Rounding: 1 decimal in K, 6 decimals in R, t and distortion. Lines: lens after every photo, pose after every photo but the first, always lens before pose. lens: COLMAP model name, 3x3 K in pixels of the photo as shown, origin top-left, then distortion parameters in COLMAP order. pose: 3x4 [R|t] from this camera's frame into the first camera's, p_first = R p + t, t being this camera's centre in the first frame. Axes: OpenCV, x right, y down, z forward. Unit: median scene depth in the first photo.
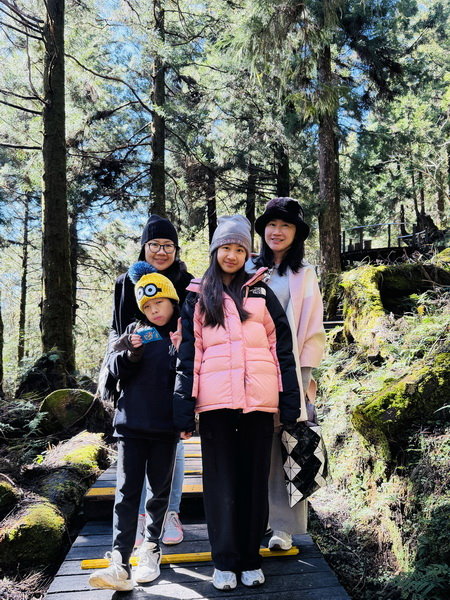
lens RADIAL K [[473.3, 0, 225.0], [0, 473.3, 291.4], [0, 0, 1]] dist [0.078472, -0.106059]
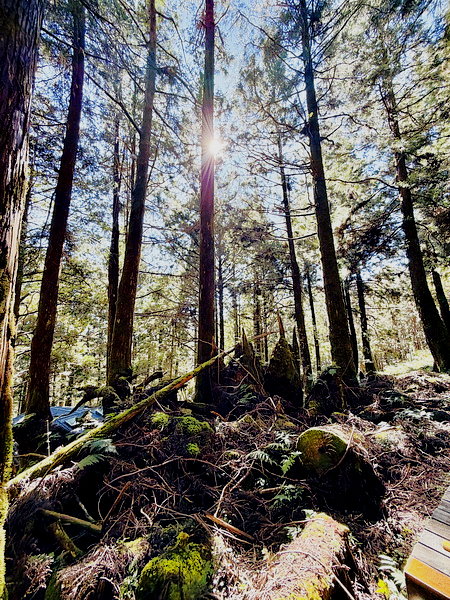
lens RADIAL K [[239.1, 0, 225.0], [0, 239.1, 298.0], [0, 0, 1]] dist [0.000229, 0.000291]
pose [[0.662537, -0.134028, -0.736941, -0.007388], [0.089831, 0.990977, -0.099469, -0.012604], [0.743623, -0.000298, 0.668599, 0.106591]]
